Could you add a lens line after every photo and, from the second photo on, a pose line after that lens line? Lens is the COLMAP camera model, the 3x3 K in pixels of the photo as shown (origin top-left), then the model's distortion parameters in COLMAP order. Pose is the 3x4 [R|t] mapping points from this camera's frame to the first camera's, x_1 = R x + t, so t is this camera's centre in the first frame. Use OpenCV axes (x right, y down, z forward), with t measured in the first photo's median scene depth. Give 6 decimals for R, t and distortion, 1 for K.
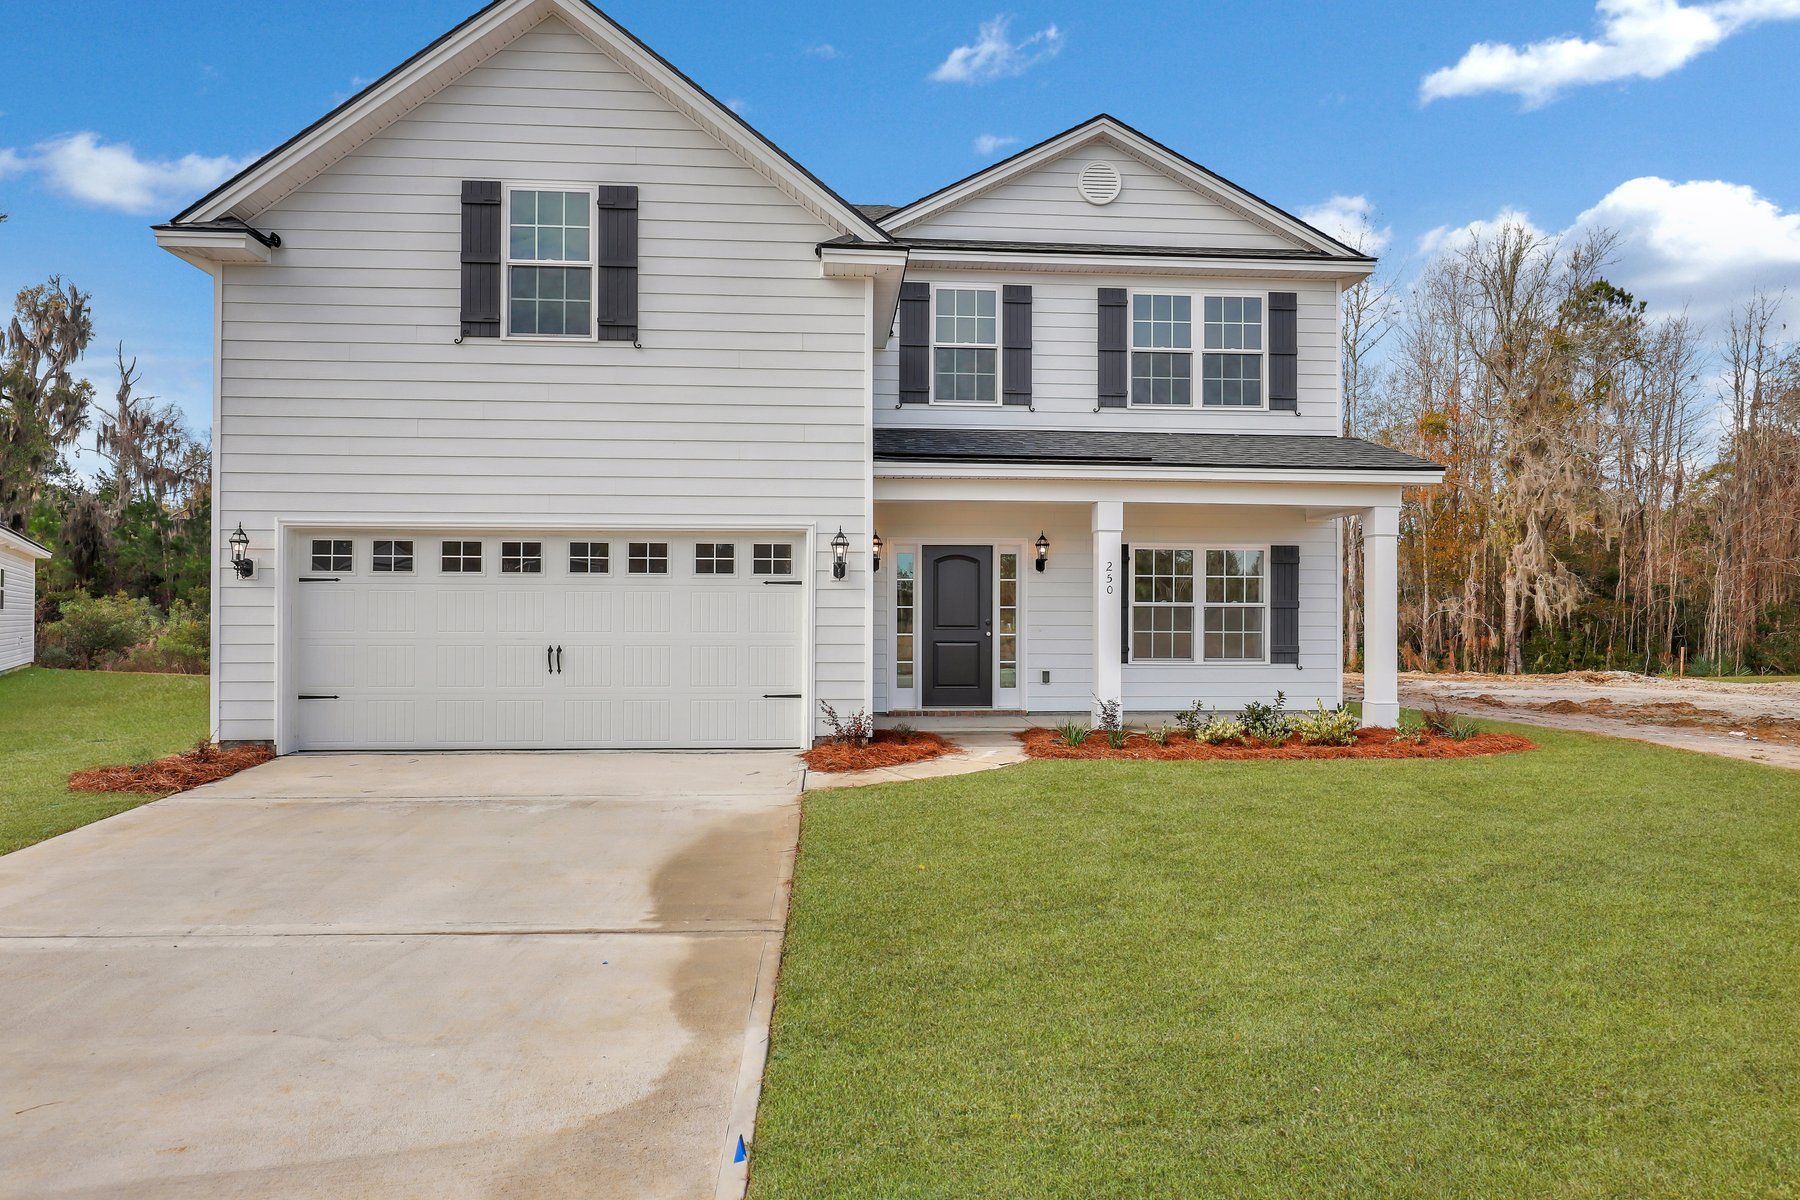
lens RADIAL K [[757.0, 0, 900.0], [0, 757.0, 605.3], [0, 0, 1]] dist [0.000113, -0.000112]
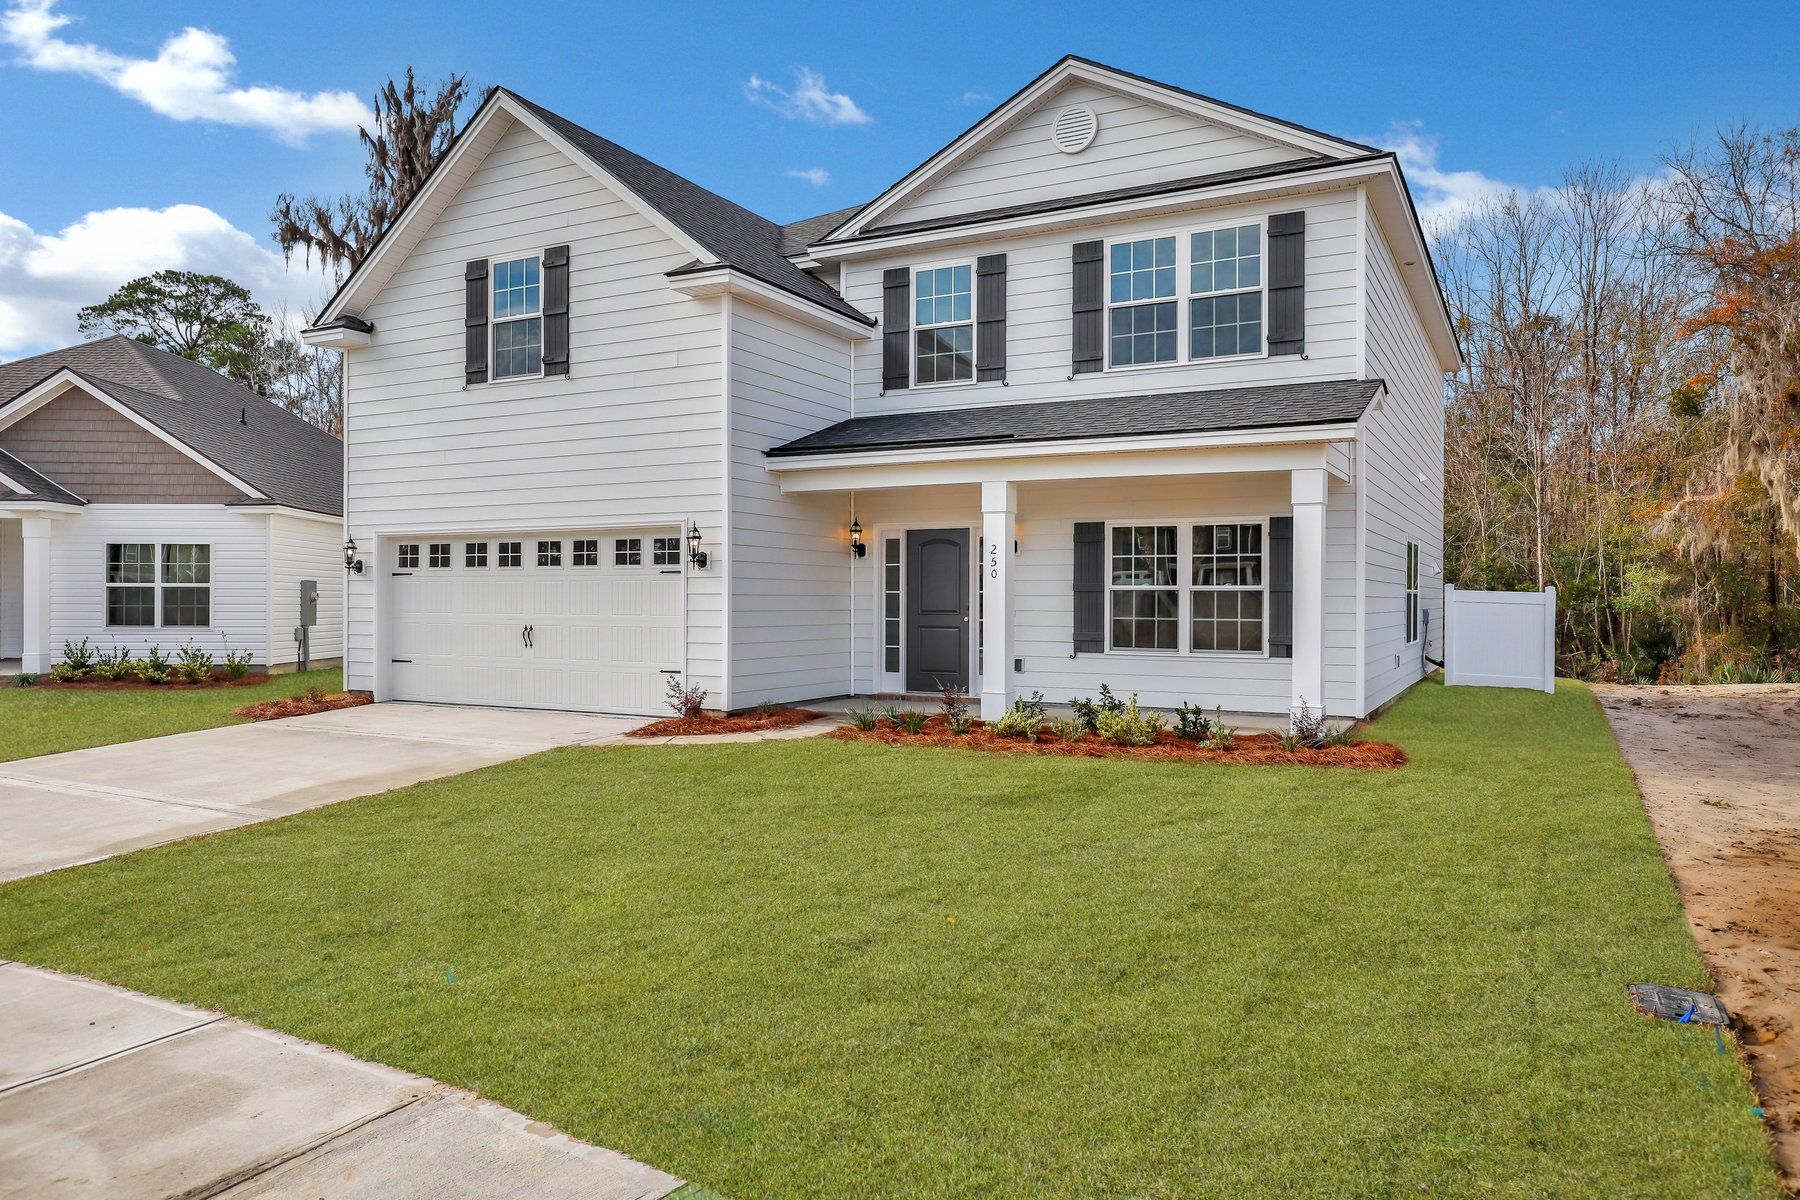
lens RADIAL K [[818.5, 0, 900.0], [0, 818.5, 600.0], [0, 0, 1]] dist [0.001142, 0.000096]
pose [[0.921962, -0.001523, -0.387277, 0.461666], [0.005619, 0.999940, 0.009445, 0.002354], [0.387239, -0.010884, 0.921915, -0.002858]]
